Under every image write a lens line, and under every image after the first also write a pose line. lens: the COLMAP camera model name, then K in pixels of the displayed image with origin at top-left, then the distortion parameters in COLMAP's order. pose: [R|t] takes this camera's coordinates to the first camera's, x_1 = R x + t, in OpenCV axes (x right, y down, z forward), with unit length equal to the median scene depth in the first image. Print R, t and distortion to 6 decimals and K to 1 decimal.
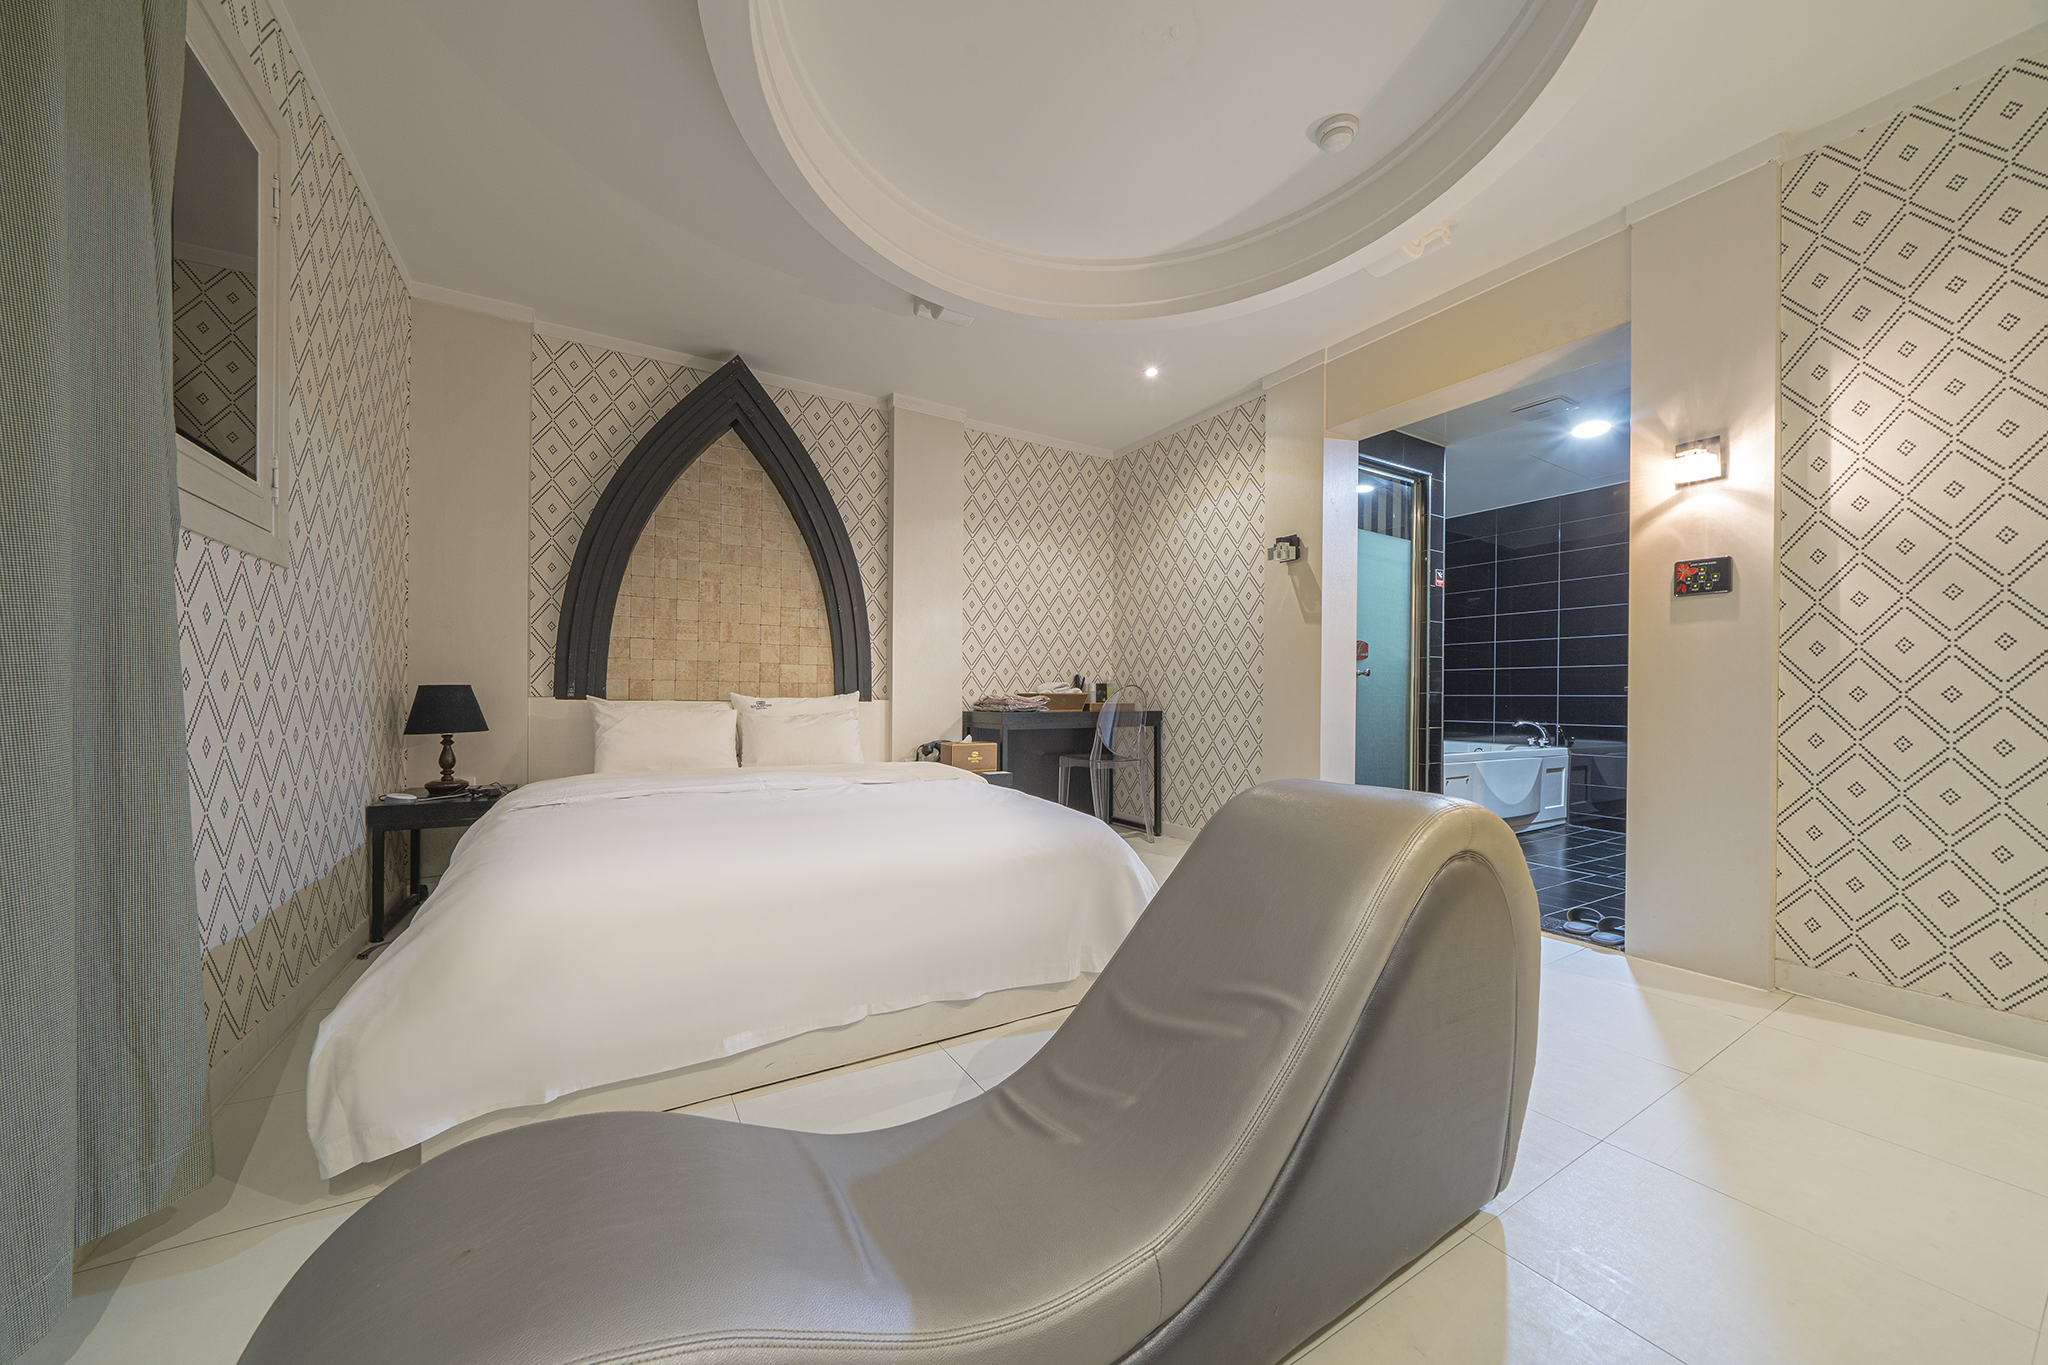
lens RADIAL K [[696.0, 0, 1010.5], [0, 696.0, 698.6], [0, 0, 1]] dist [-0.000569, -0.000010]
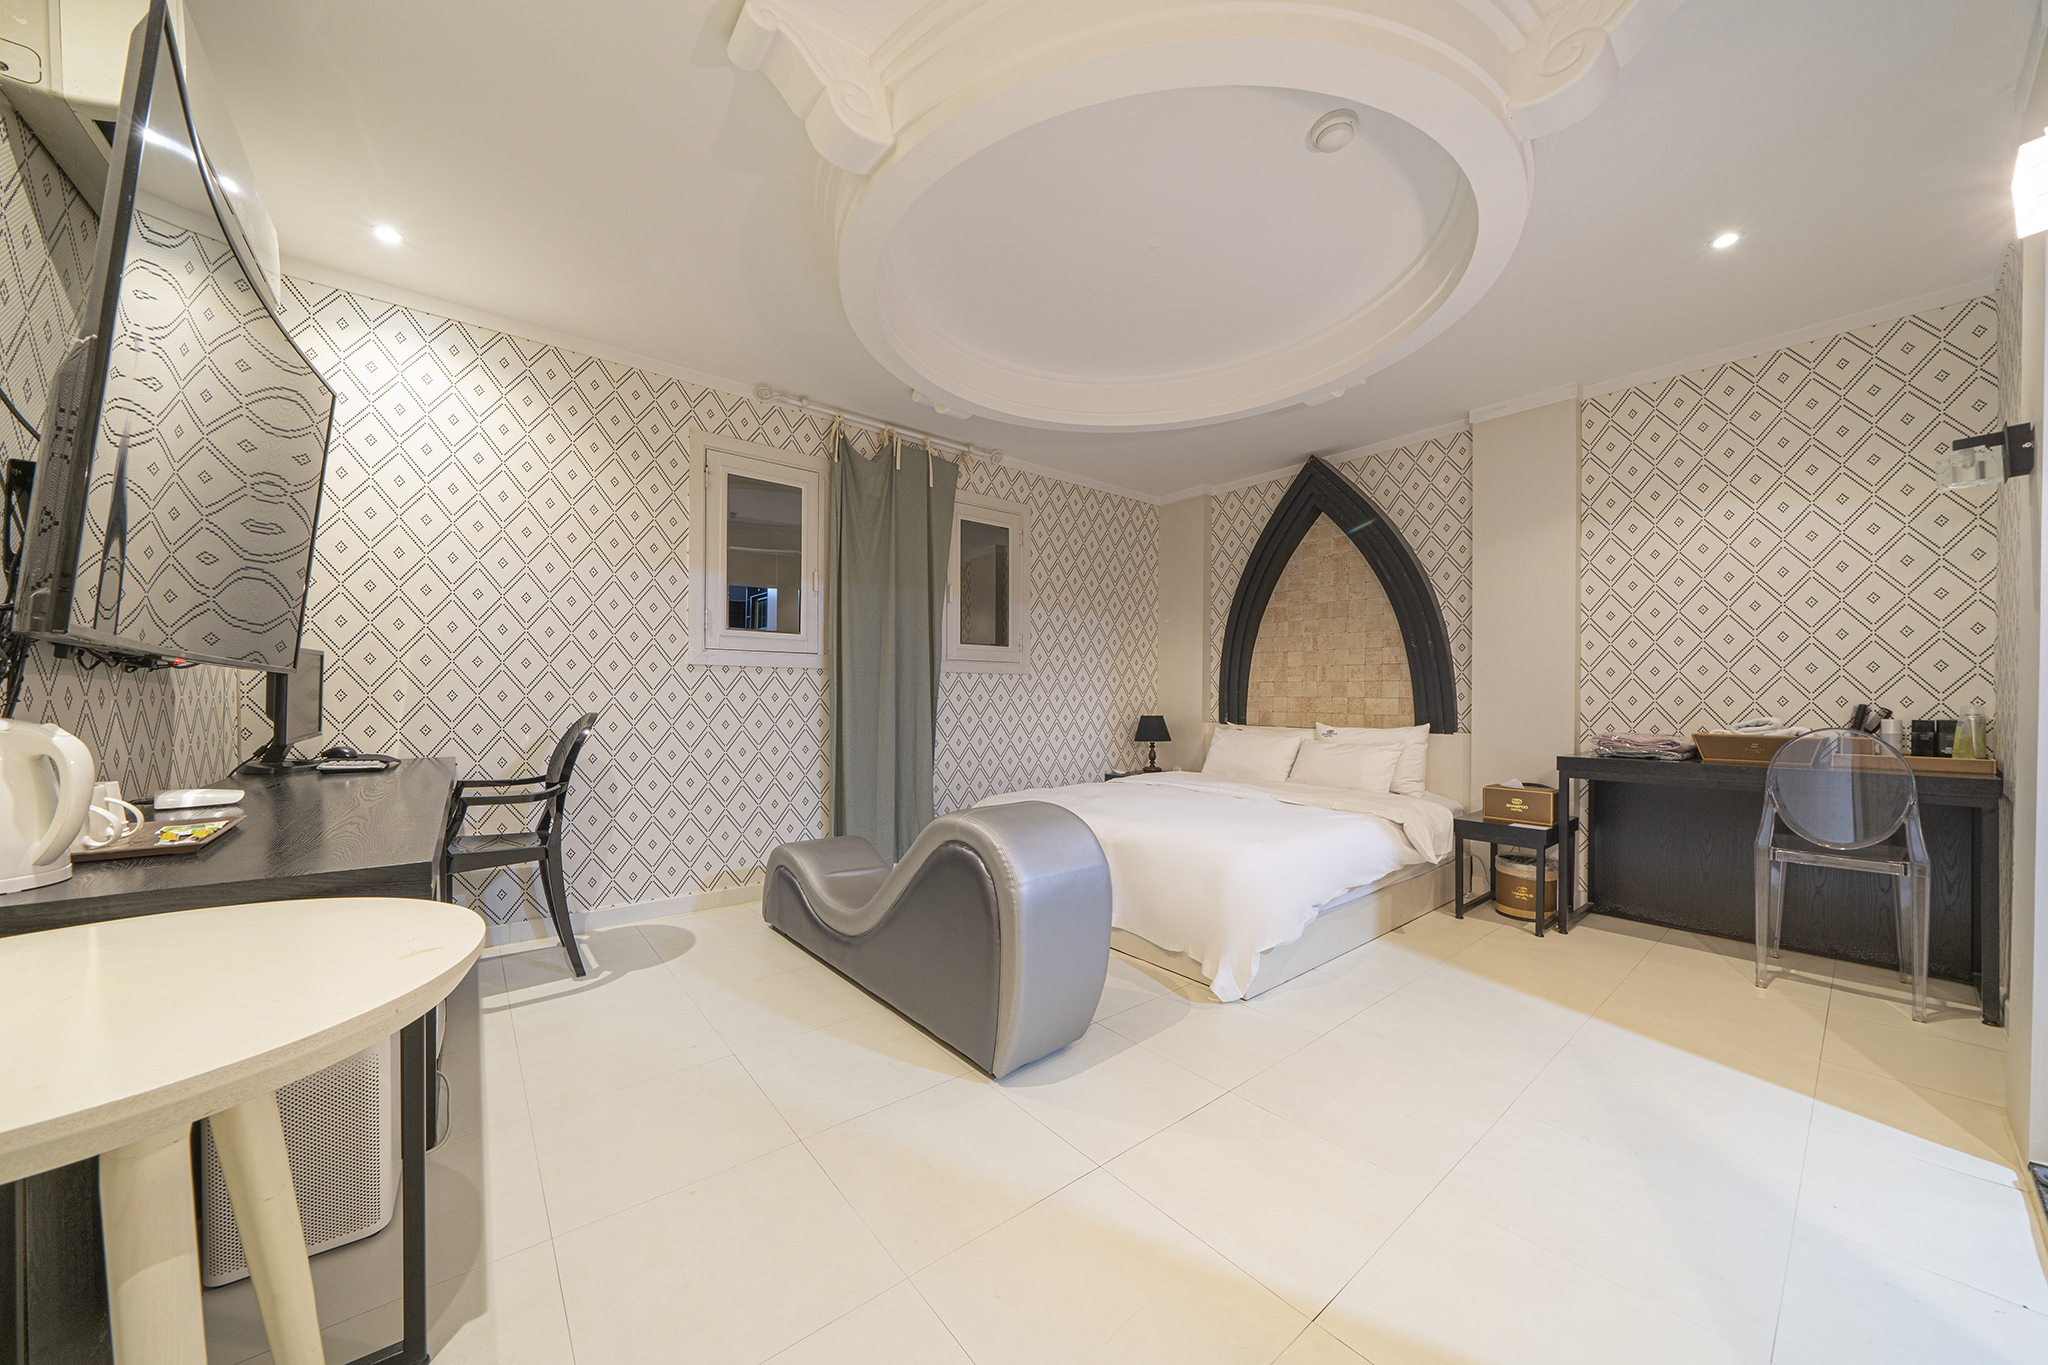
lens RADIAL K [[696.0, 0, 1010.5], [0, 696.0, 698.6], [0, 0, 1]] dist [-0.000569, -0.000010]
pose [[0.154652, -0.002325, -0.987966, 0.733075], [-0.005898, 0.999977, -0.003276, -0.042628], [0.987951, 0.006334, 0.154635, 0.254236]]
